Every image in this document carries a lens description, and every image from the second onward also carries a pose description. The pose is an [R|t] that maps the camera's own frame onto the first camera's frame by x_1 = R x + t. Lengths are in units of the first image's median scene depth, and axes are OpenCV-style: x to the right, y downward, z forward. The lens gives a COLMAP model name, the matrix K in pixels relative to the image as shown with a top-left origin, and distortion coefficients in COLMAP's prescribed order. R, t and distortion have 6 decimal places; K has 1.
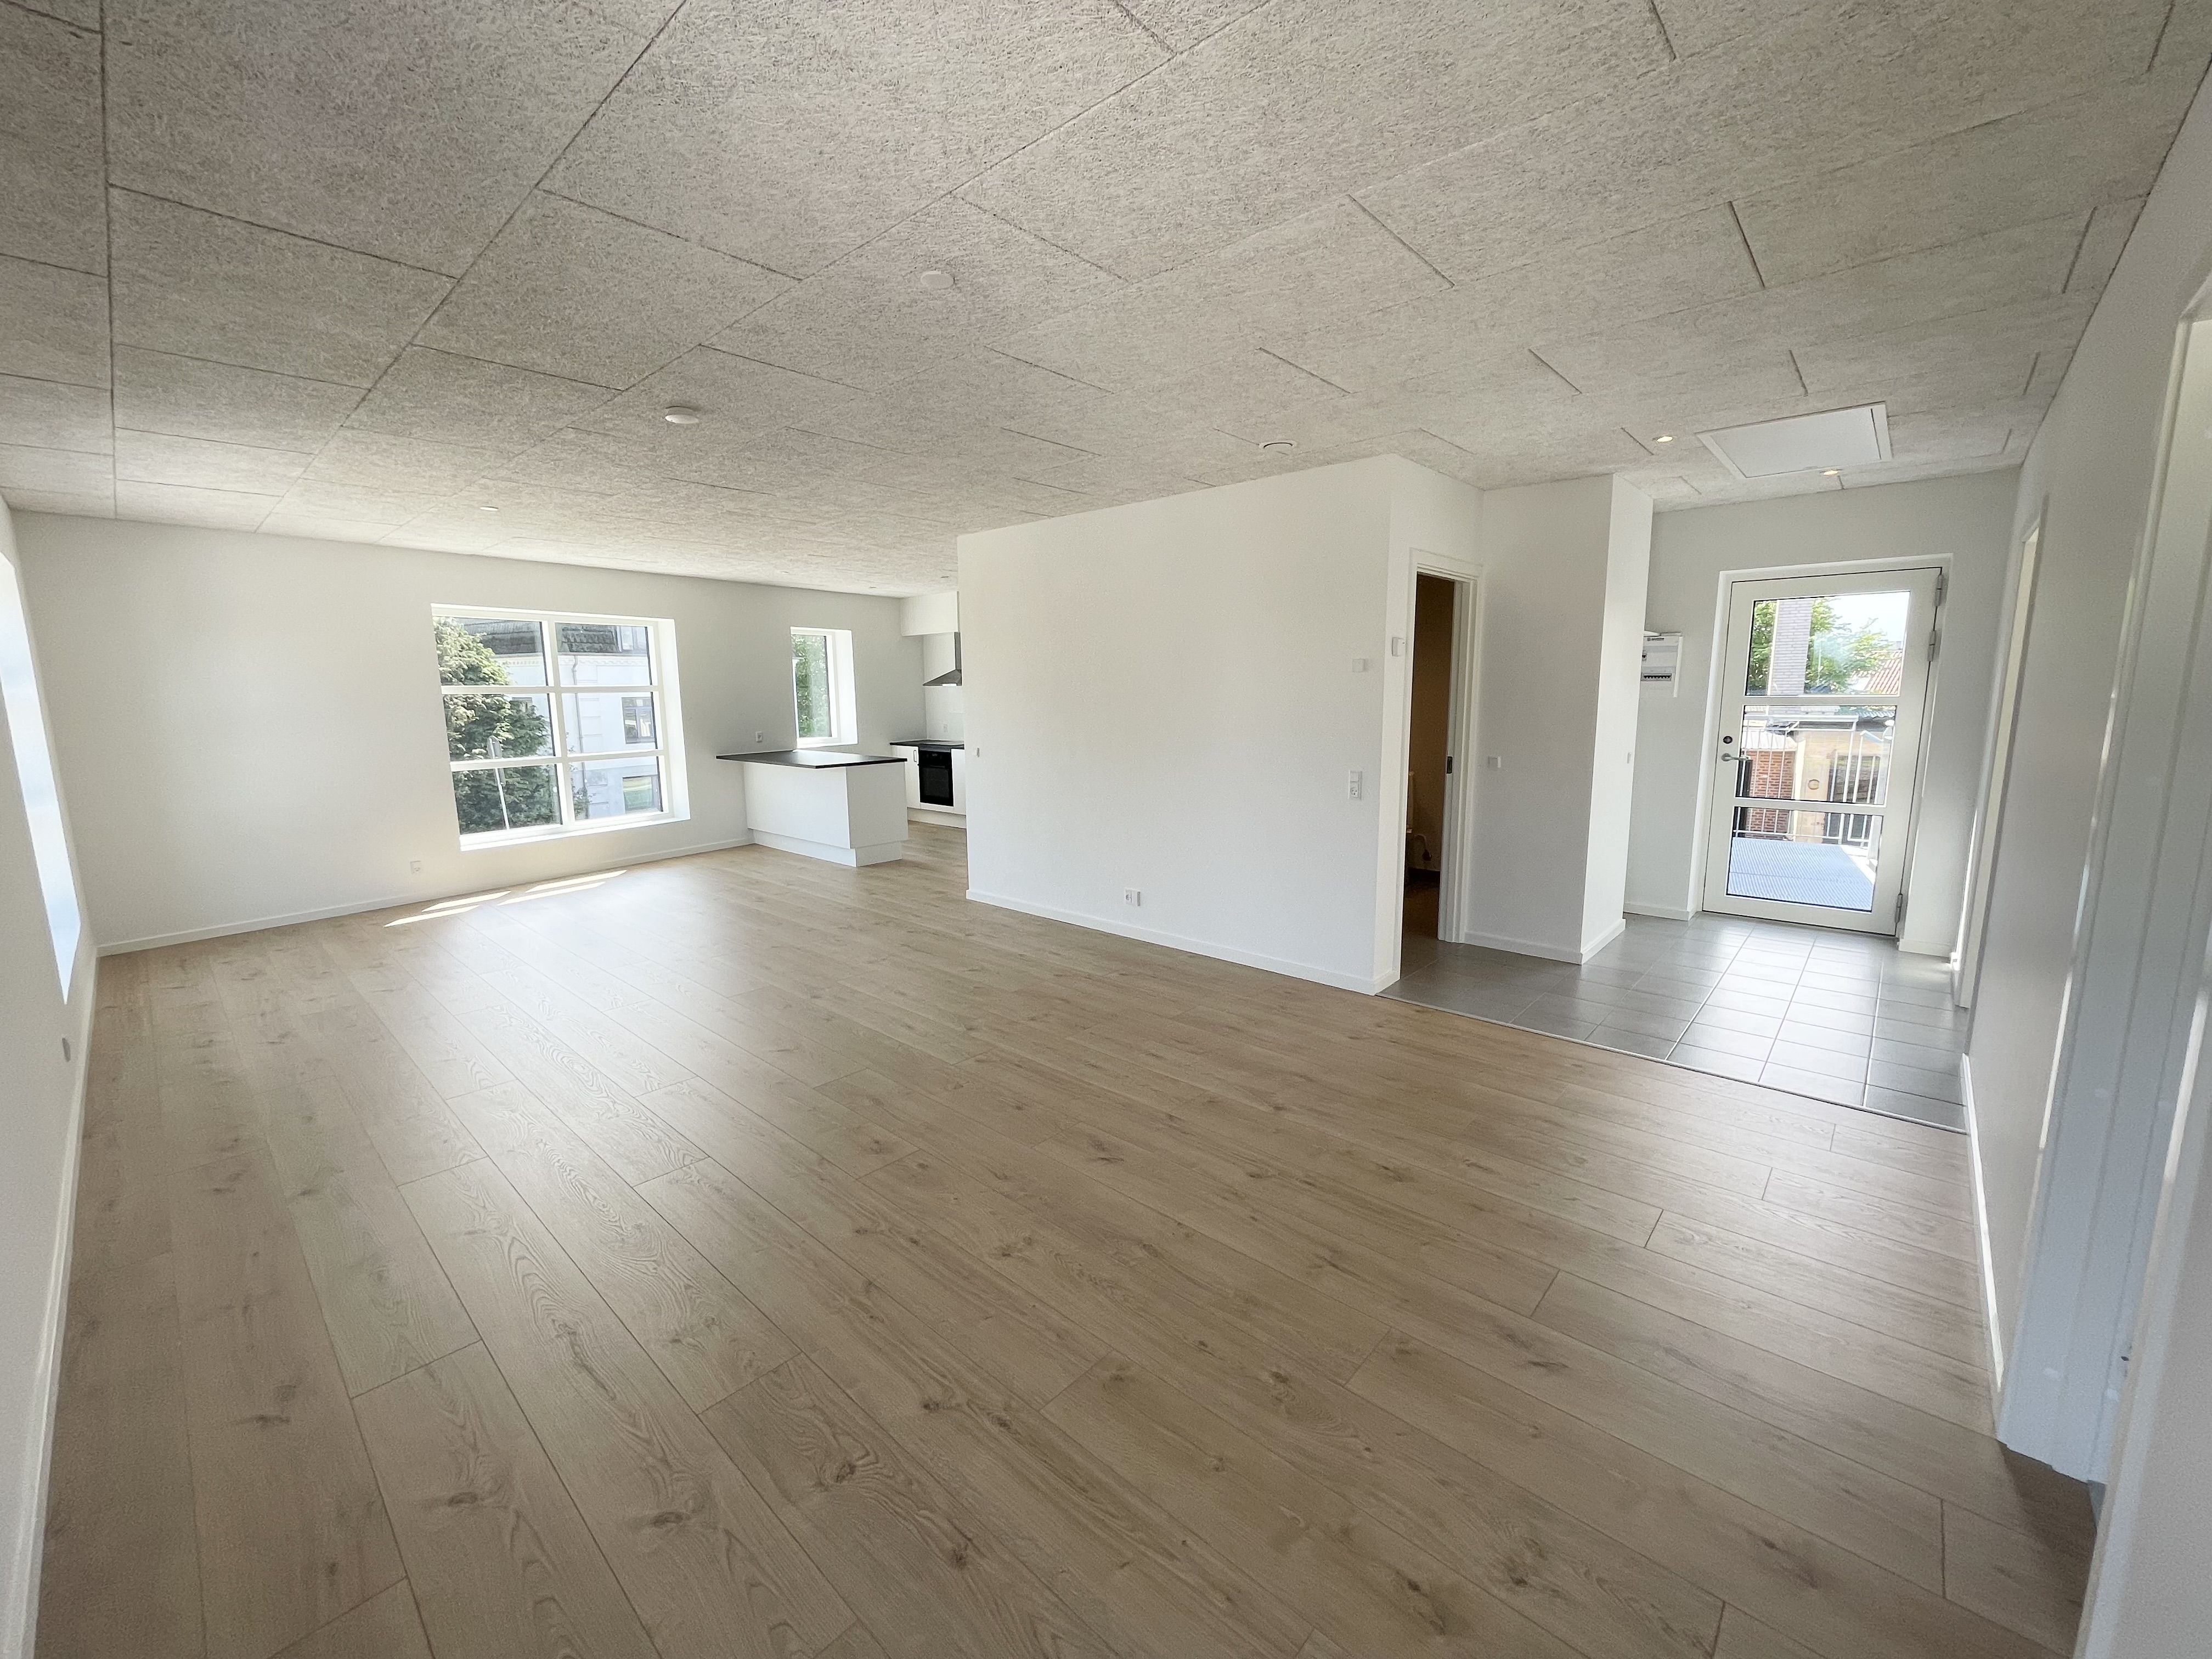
lens RADIAL K [[887.9, 0, 1110.7], [0, 887.9, 823.2], [0, 0, 1]] dist [0.000579, 0.000098]
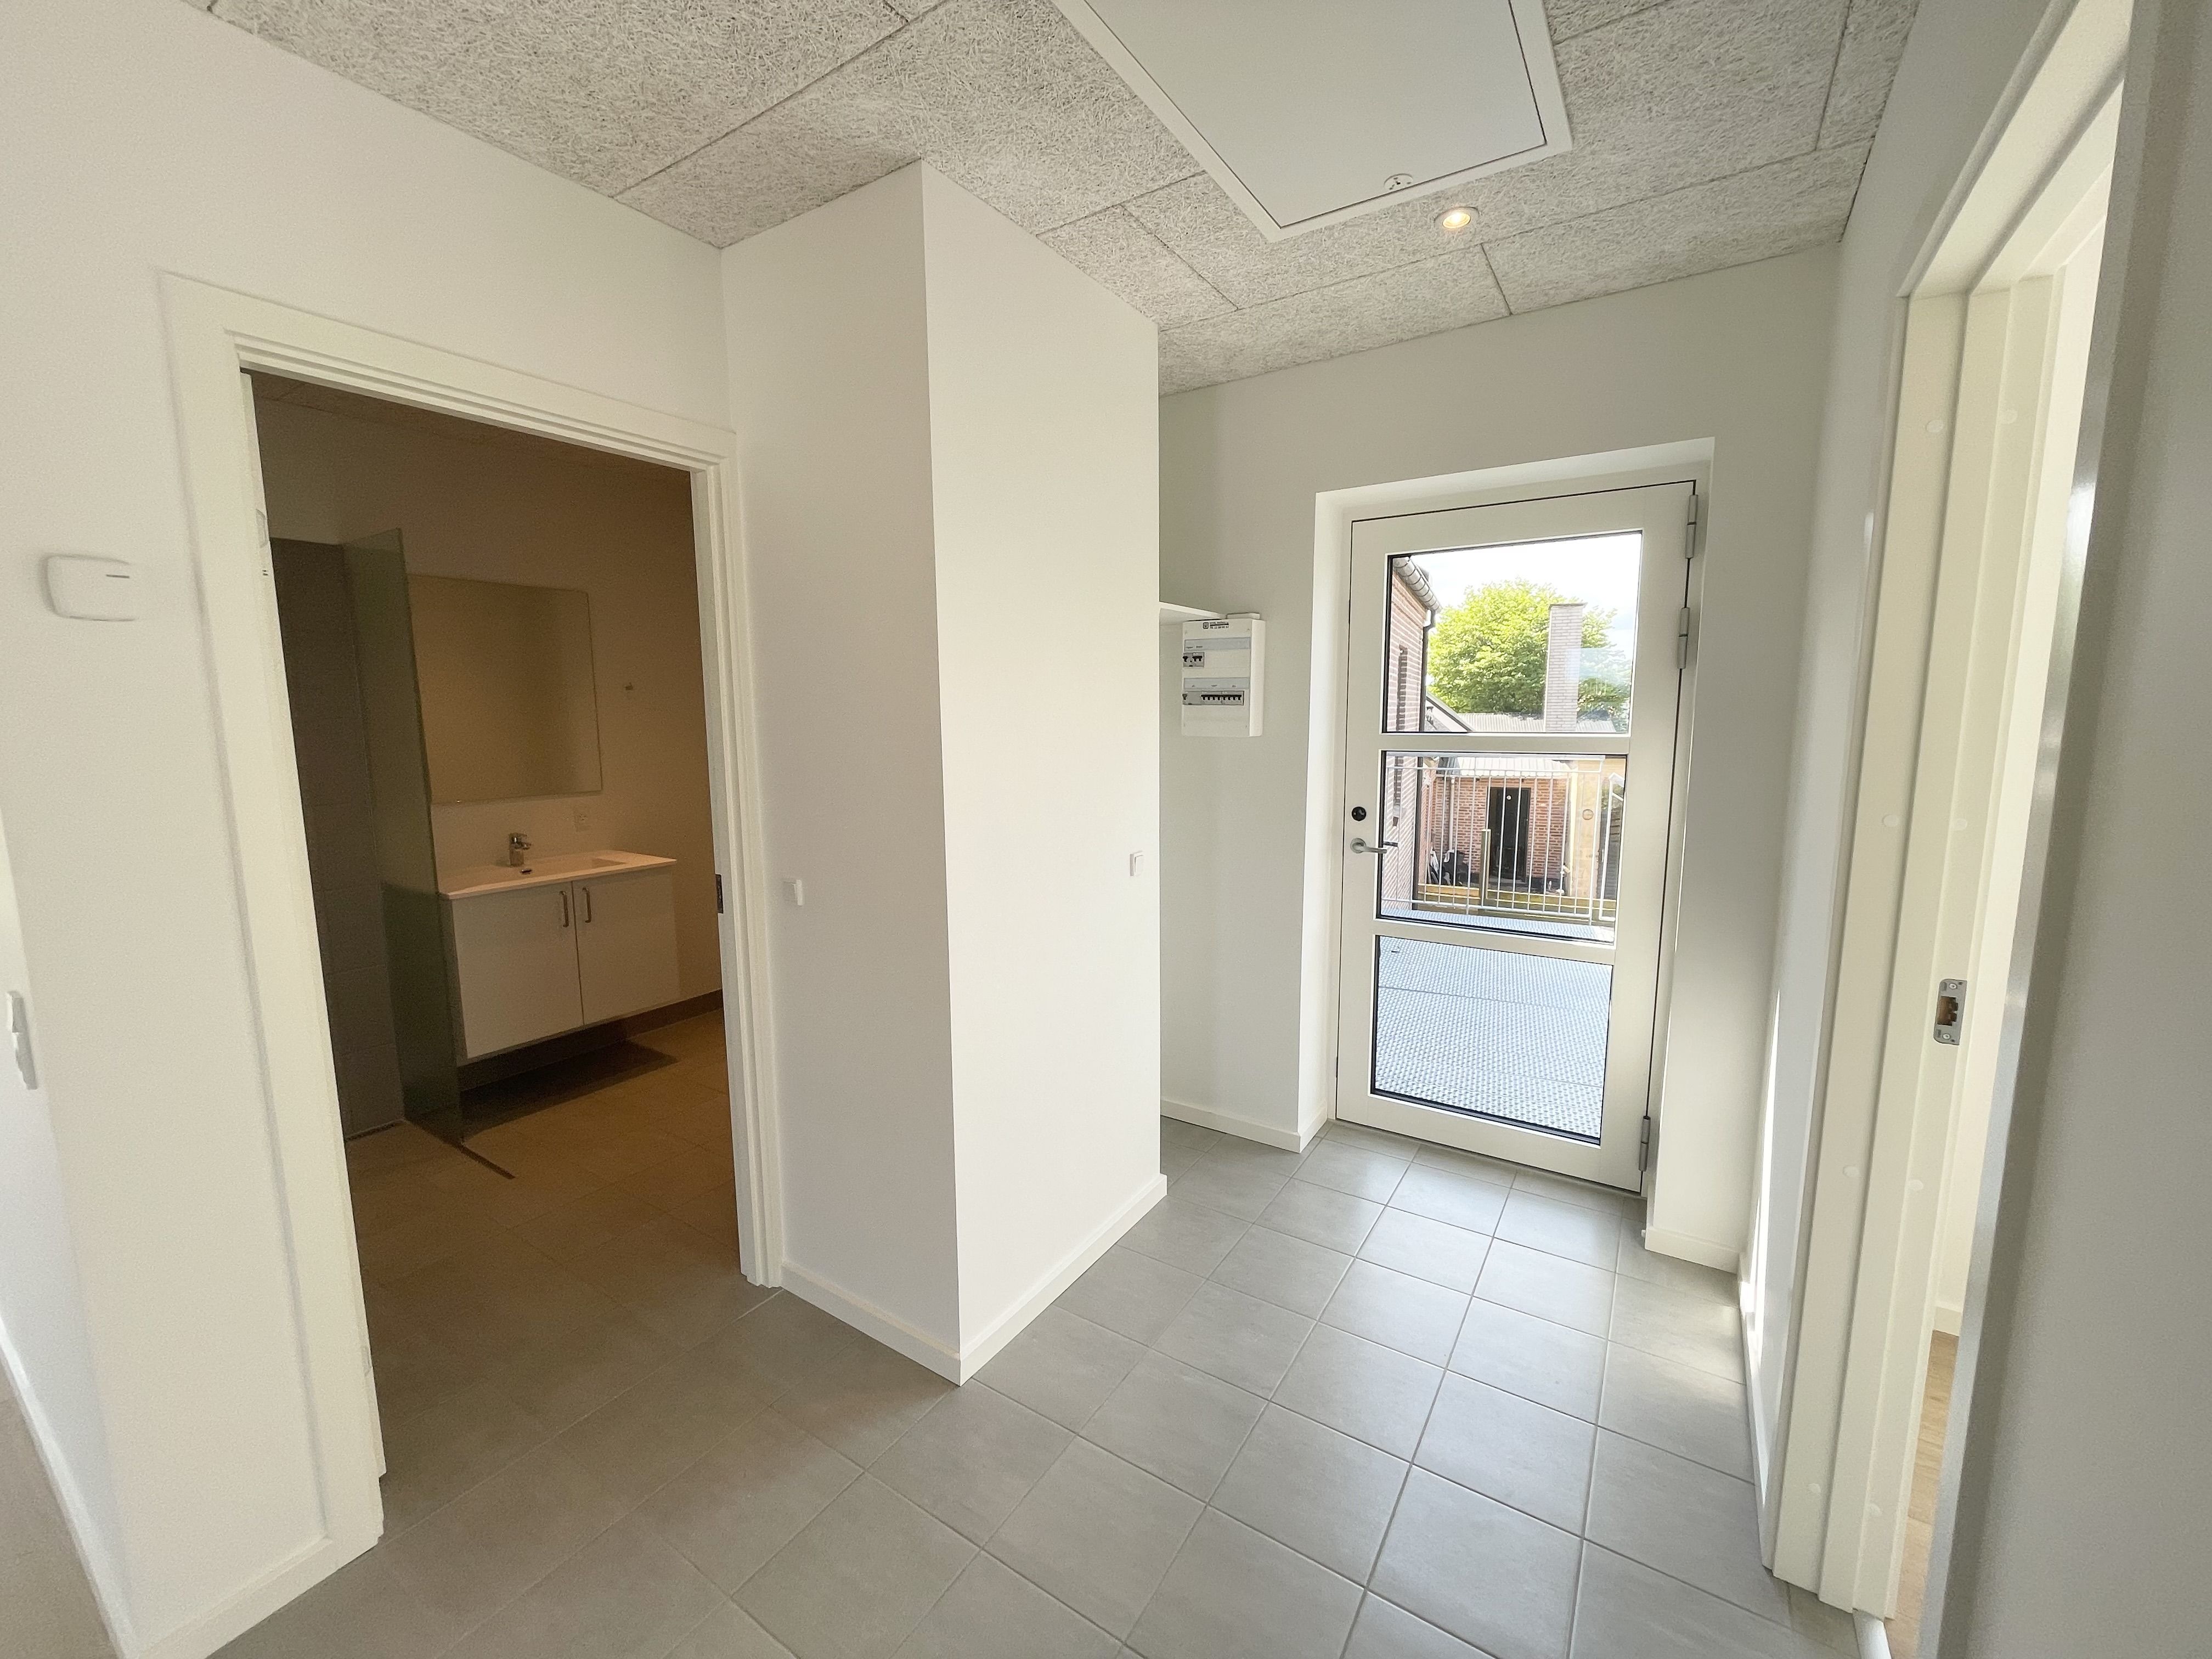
lens RADIAL K [[887.9, 0, 1106.6], [0, 887.9, 825.5], [0, 0, 1]] dist [0.000579, 0.000098]
pose [[0.987613, -0.016075, 0.156081, 0.478455], [0.019254, 0.999636, -0.018878, -0.083200], [-0.155721, 0.021649, 0.987564, 0.510833]]
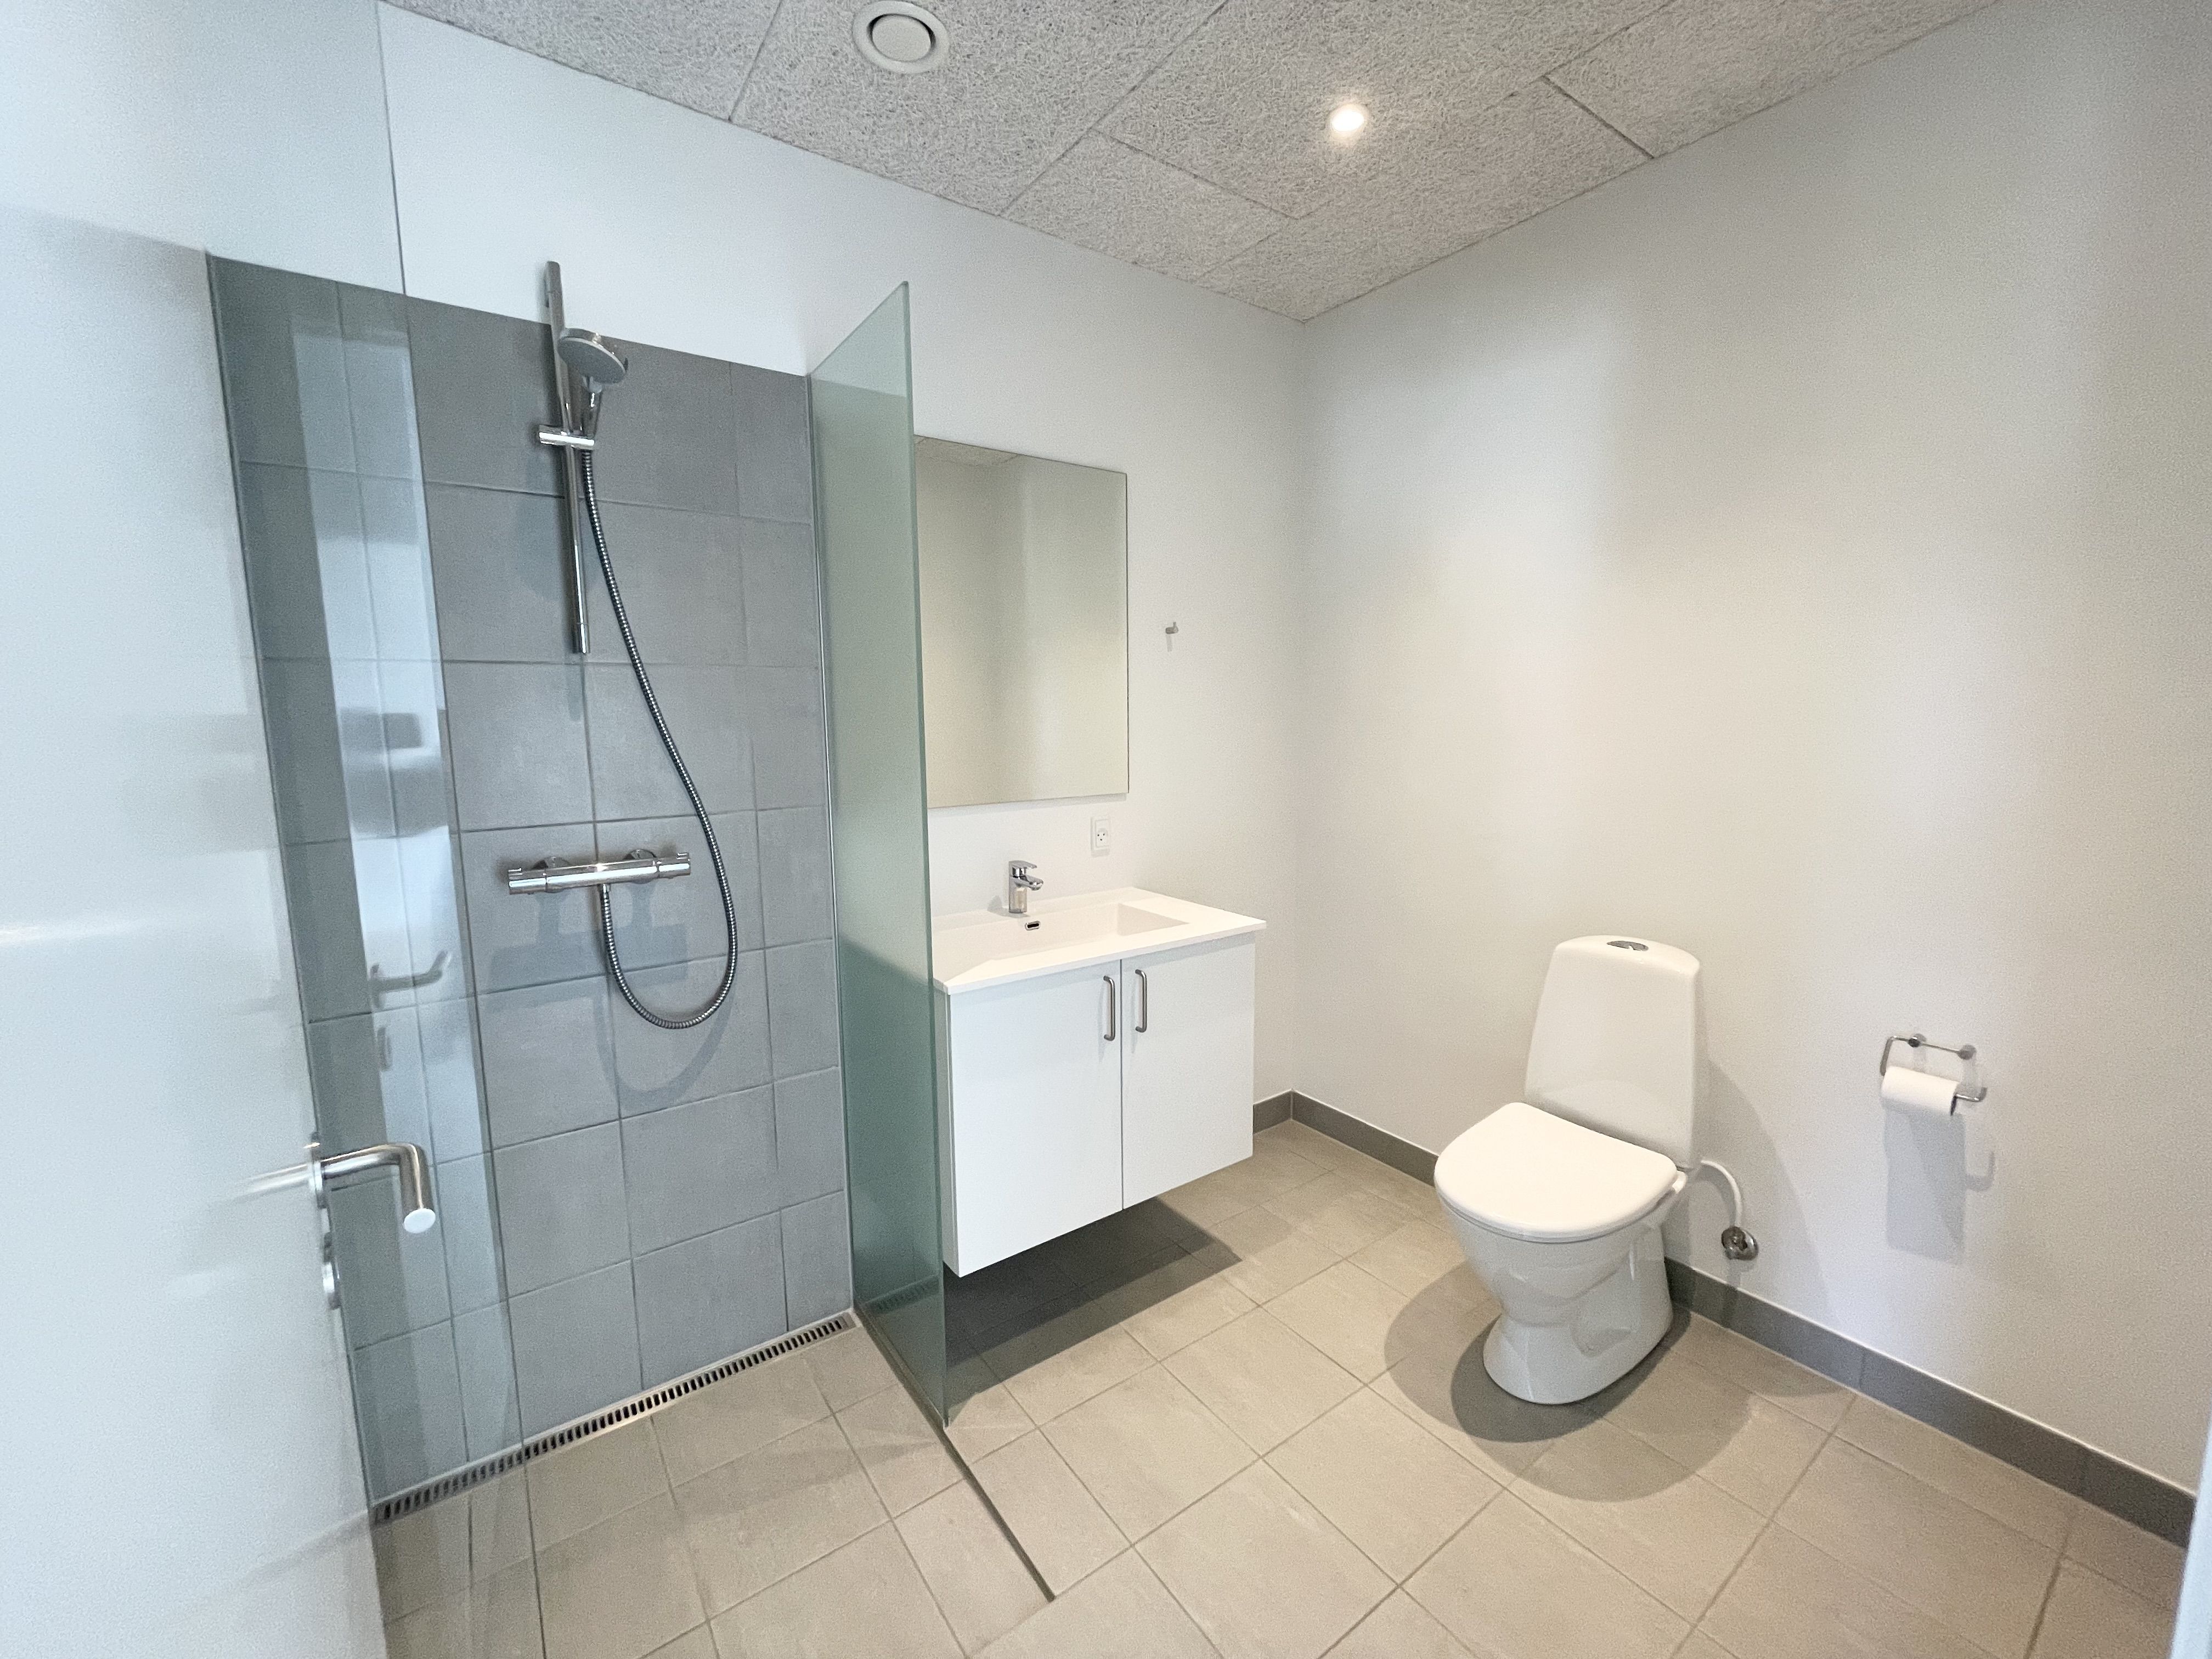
lens RADIAL K [[887.9, 0, 1105.6], [0, 887.9, 827.7], [0, 0, 1]] dist [0.000579, 0.000098]
pose [[0.976882, 0.025245, -0.212286, 0.358742], [-0.031573, 0.999151, -0.026469, -0.095179], [0.211437, 0.032559, 0.976849, 0.703839]]
